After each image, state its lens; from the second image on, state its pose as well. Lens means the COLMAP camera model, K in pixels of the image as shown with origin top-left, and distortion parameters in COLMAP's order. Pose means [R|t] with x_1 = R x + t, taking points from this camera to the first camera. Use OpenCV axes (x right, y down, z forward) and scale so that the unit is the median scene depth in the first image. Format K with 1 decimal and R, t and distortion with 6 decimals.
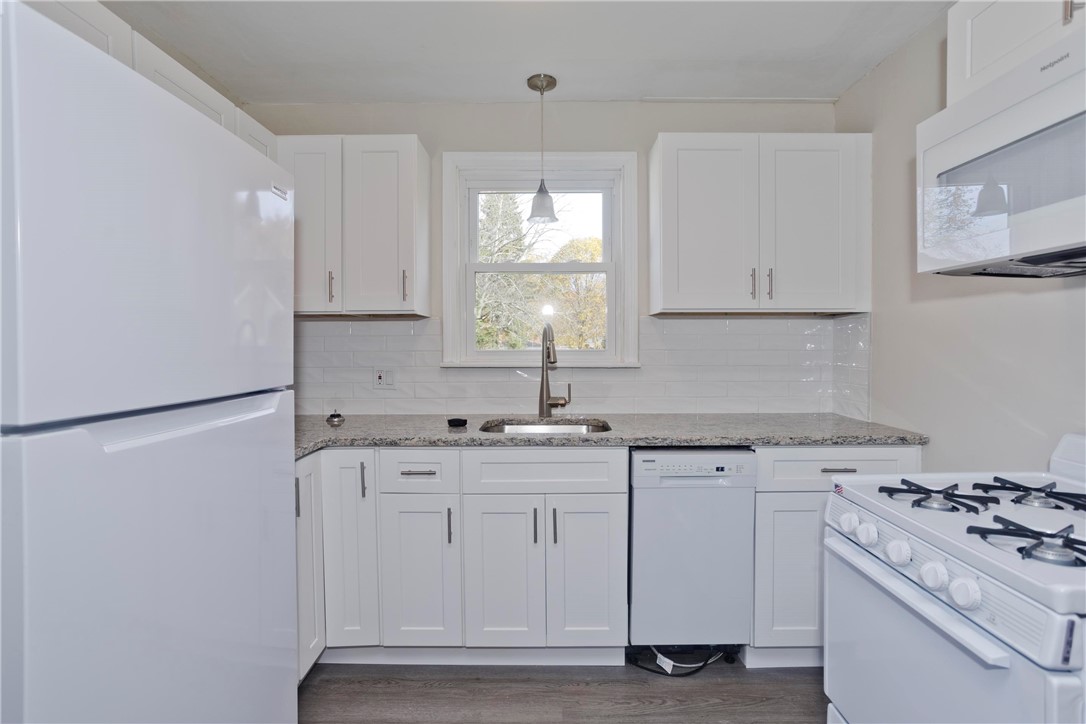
lens RADIAL K [[524.9, 0, 559.9], [0, 524.9, 357.7], [0, 0, 1]] dist [-0.032374, 0.020000]
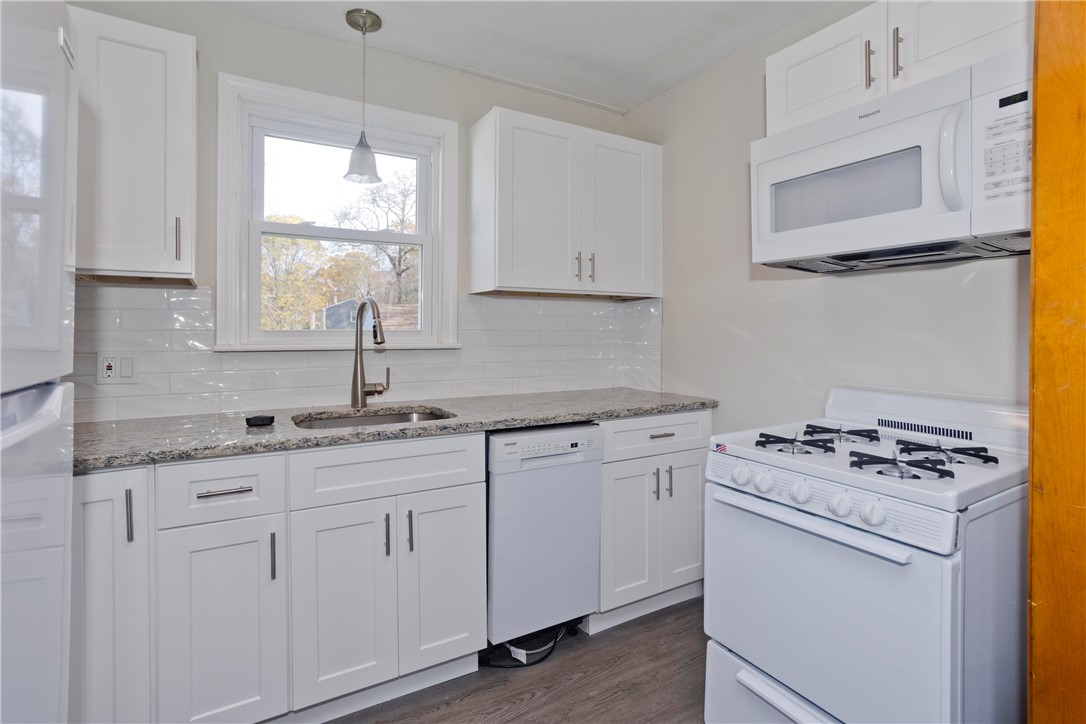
lens RADIAL K [[524.9, 0, 557.9], [0, 524.9, 333.4], [0, 0, 1]] dist [-0.032374, 0.020000]
pose [[0.863543, 0.001881, 0.504271, -0.230807], [0.009648, 0.999748, -0.020250, 0.015563], [-0.504183, 0.022352, 0.863308, 0.127317]]
